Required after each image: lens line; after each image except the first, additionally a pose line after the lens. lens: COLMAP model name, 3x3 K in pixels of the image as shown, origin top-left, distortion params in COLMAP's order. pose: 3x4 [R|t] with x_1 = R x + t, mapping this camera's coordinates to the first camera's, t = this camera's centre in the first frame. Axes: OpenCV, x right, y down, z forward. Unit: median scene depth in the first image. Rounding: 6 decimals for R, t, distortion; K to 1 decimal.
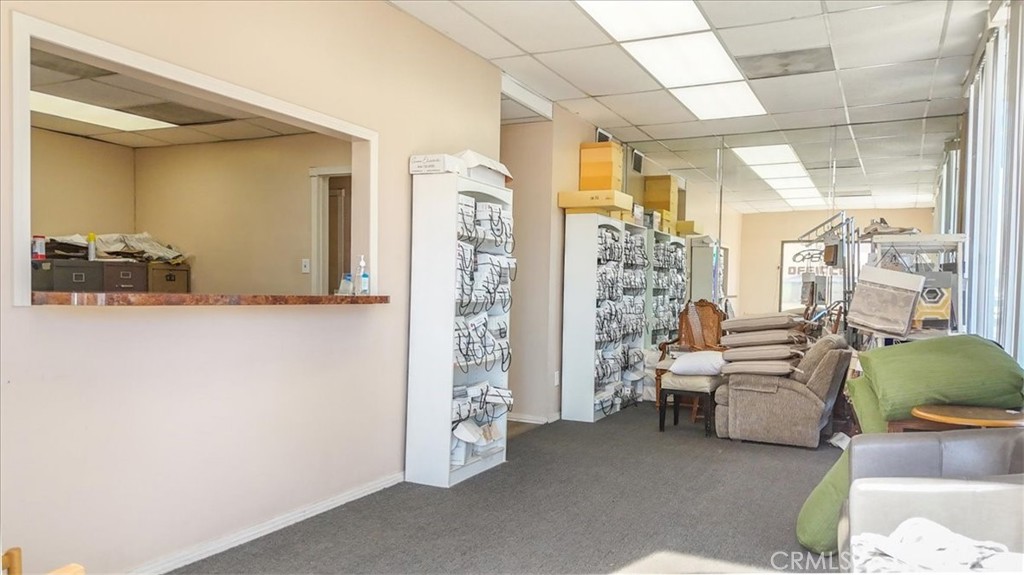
lens RADIAL K [[766.6, 0, 509.0], [0, 766.6, 288.5], [0, 0, 1]] dist [0.101909, -0.118898]
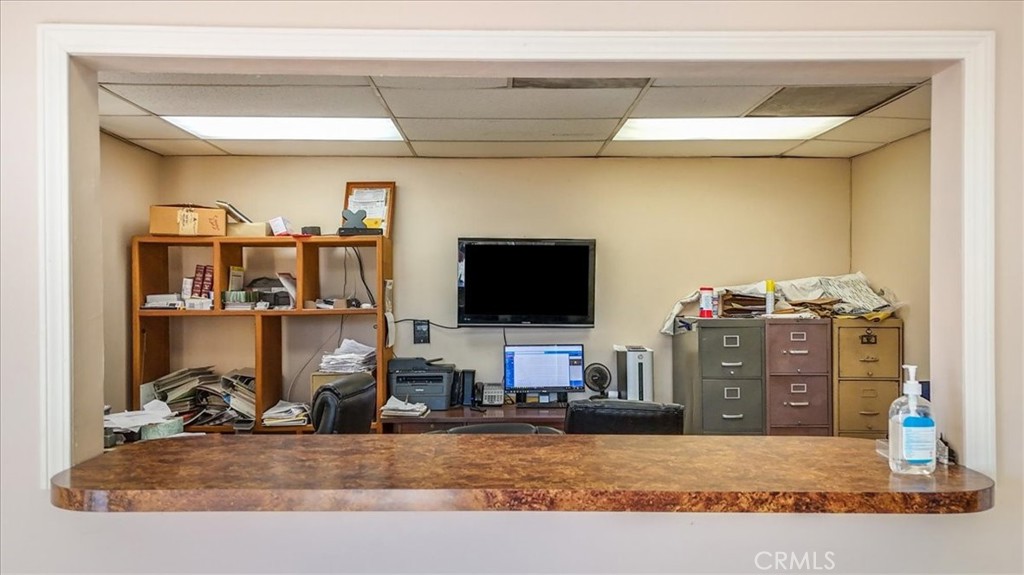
lens RADIAL K [[766.6, 0, 509.0], [0, 766.6, 288.5], [0, 0, 1]] dist [0.101909, -0.118898]
pose [[0.440110, -0.021621, -0.897683, 0.044356], [0.008915, 0.999766, -0.019709, -0.050190], [0.897900, 0.000672, 0.440200, 0.432607]]
